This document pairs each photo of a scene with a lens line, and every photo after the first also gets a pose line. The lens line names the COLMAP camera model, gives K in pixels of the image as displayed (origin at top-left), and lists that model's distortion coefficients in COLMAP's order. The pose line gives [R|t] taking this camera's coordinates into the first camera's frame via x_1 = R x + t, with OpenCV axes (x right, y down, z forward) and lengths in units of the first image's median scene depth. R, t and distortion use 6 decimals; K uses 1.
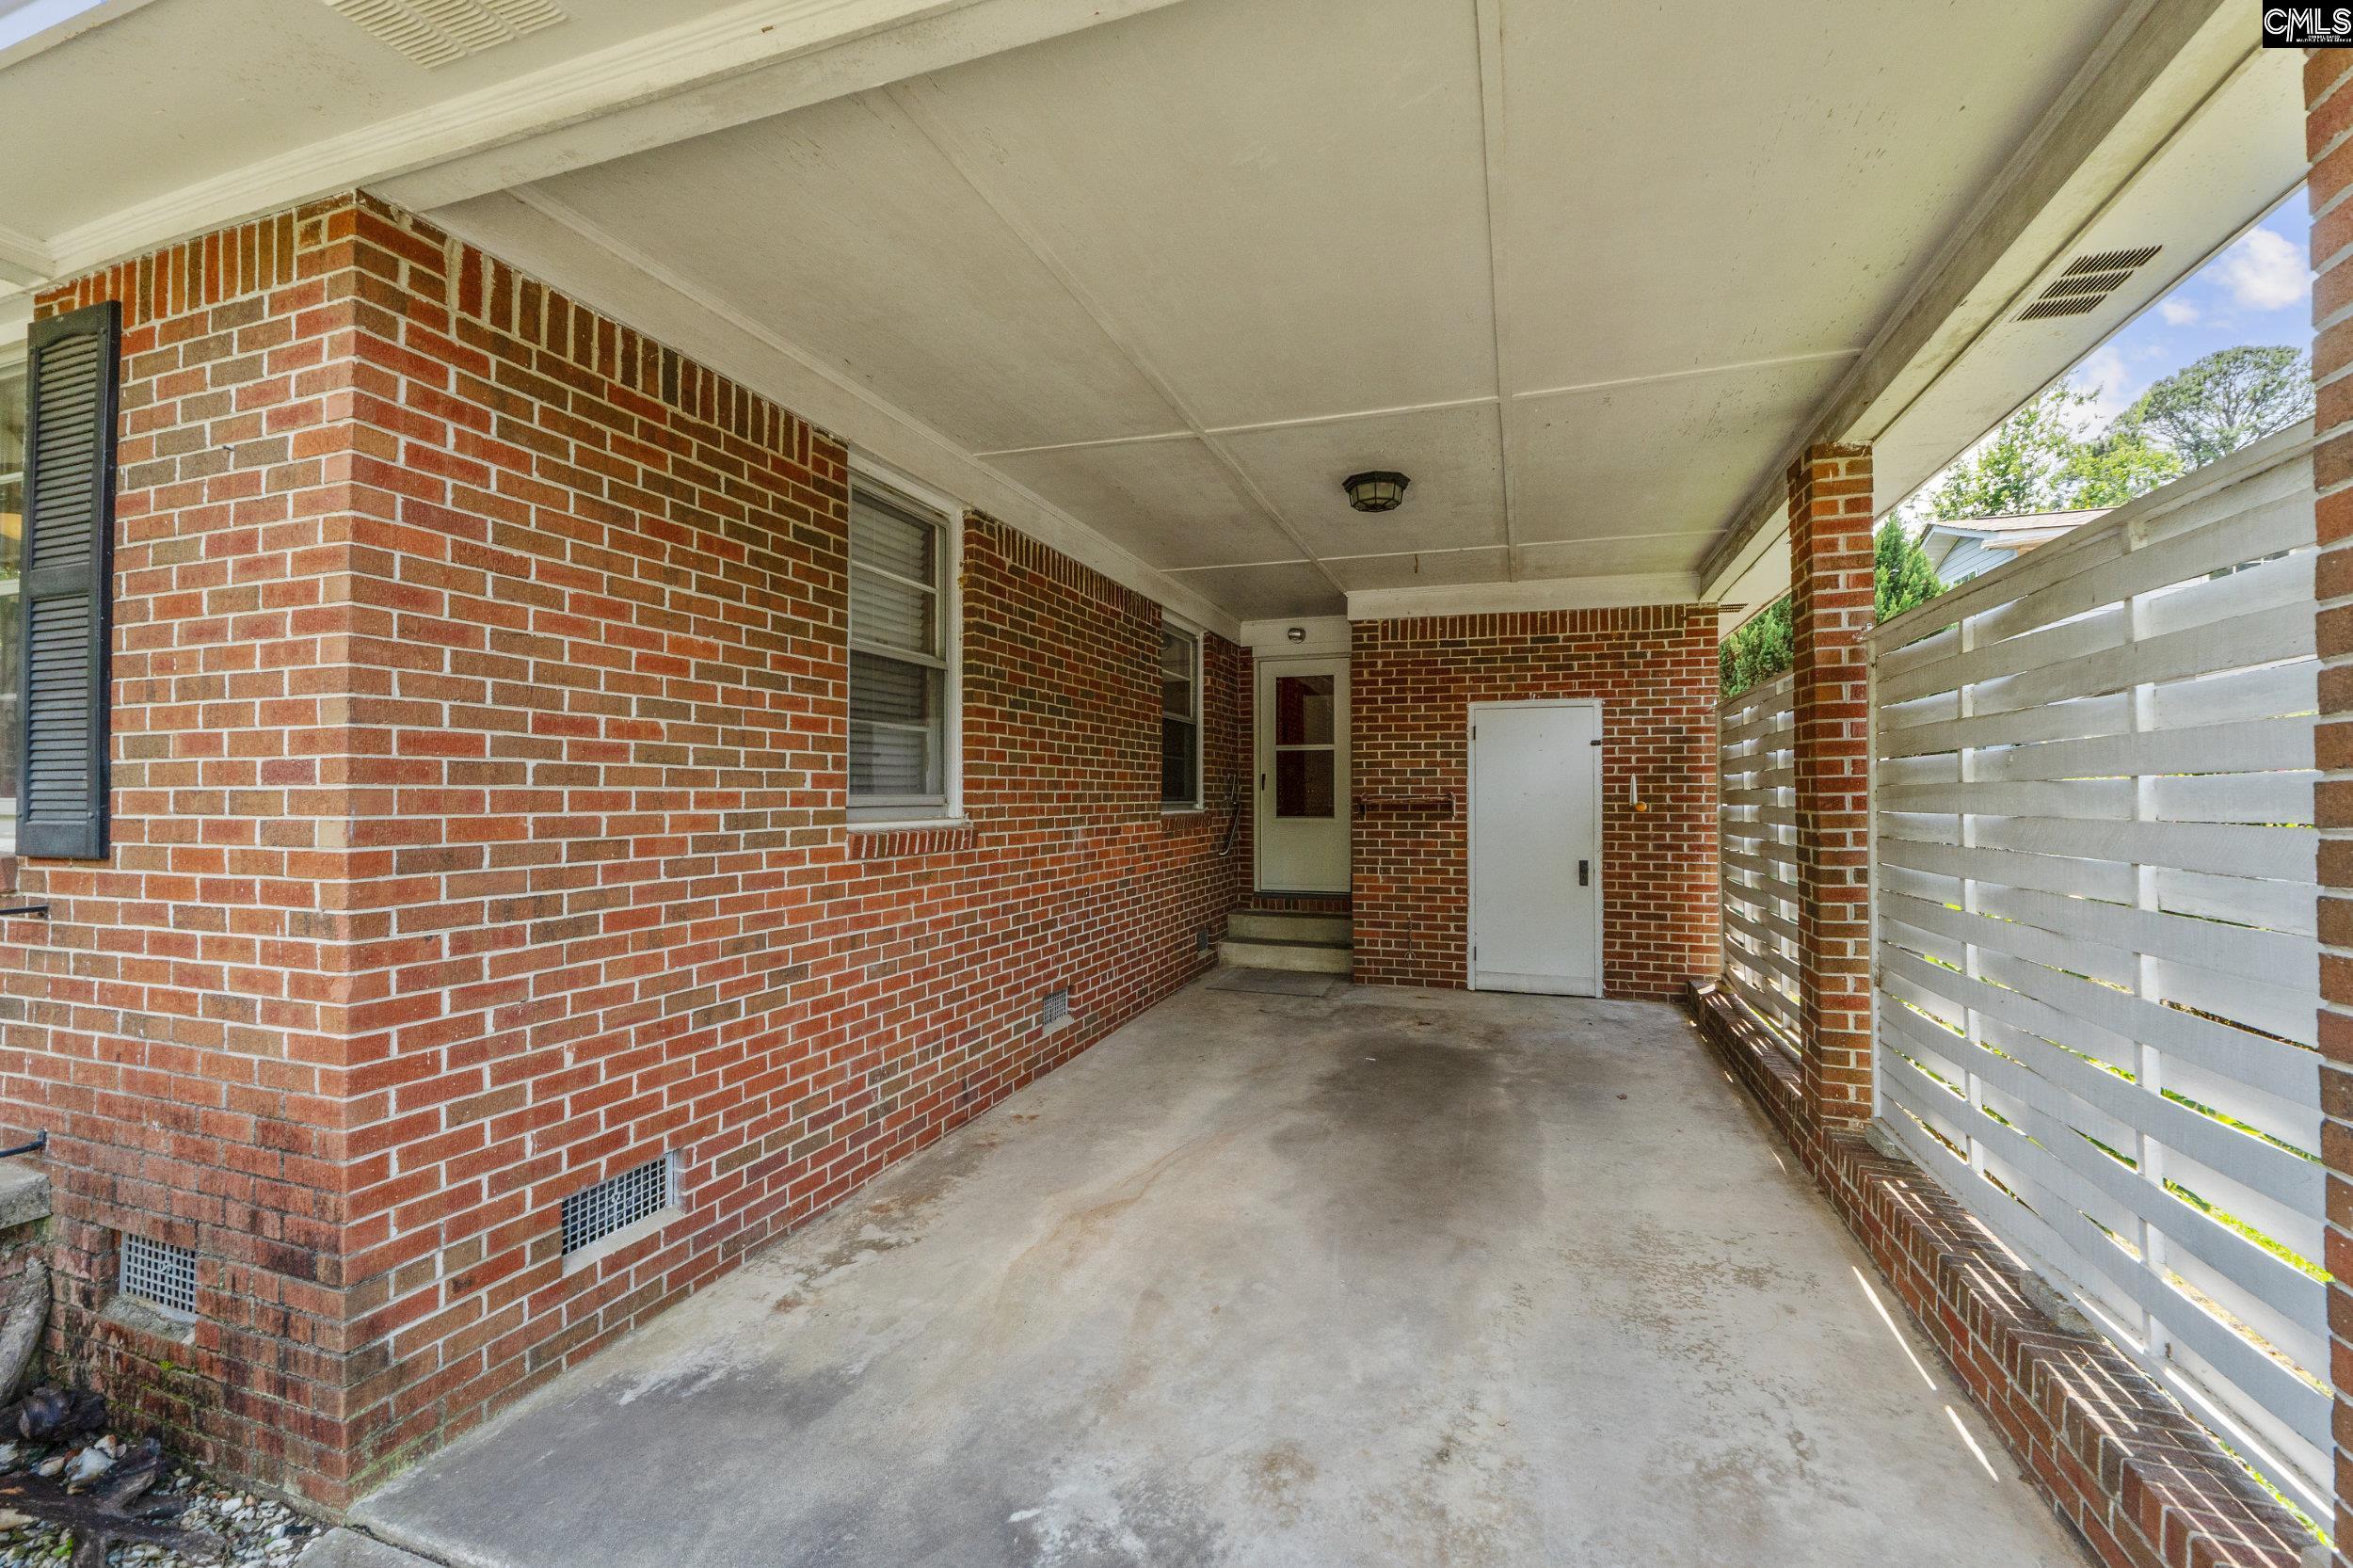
lens RADIAL K [[1024.0, 0, 1166.2], [0, 1024.0, 786.8], [0, 0, 1]] dist [-0.001350, 0.000209]
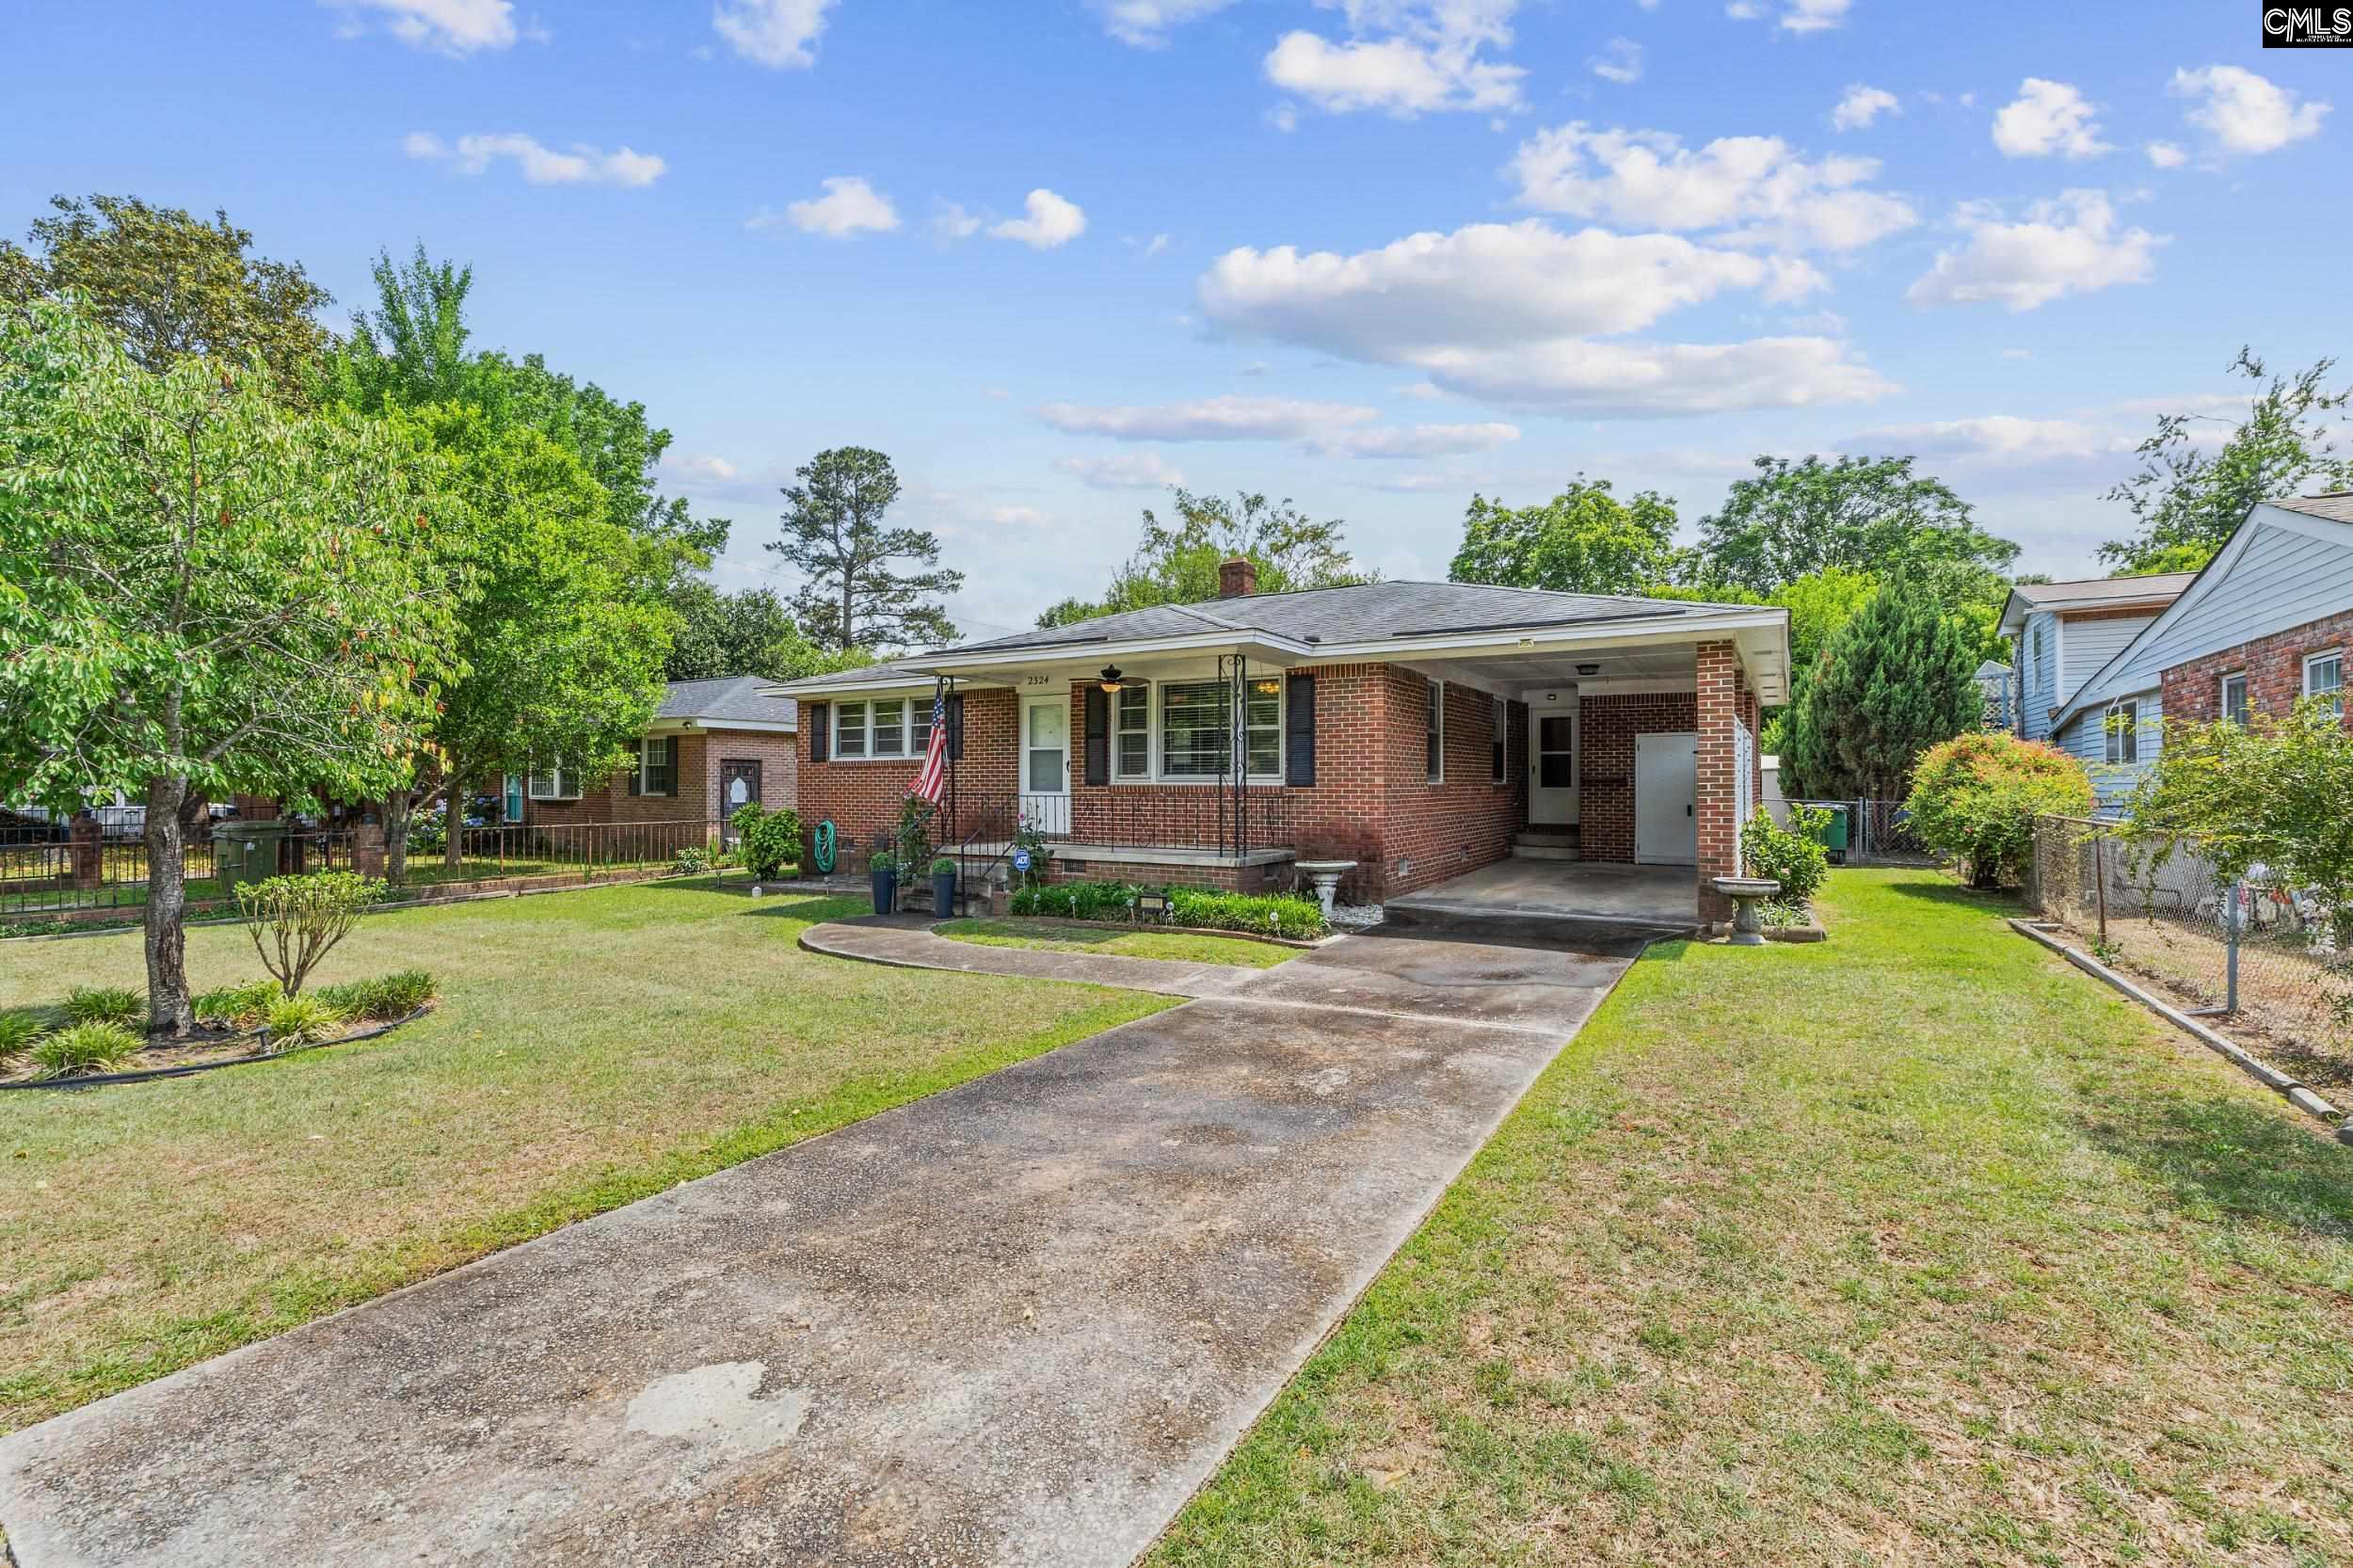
lens RADIAL K [[1024.0, 0, 1174.5], [0, 1024.0, 786.4], [0, 0, 1]] dist [-0.001350, 0.000209]
pose [[0.979980, 0.001346, -0.199093, -0.212406], [0.001061, 0.999928, 0.011982, 0.003166], [0.199095, -0.011954, 0.979907, -1.207440]]
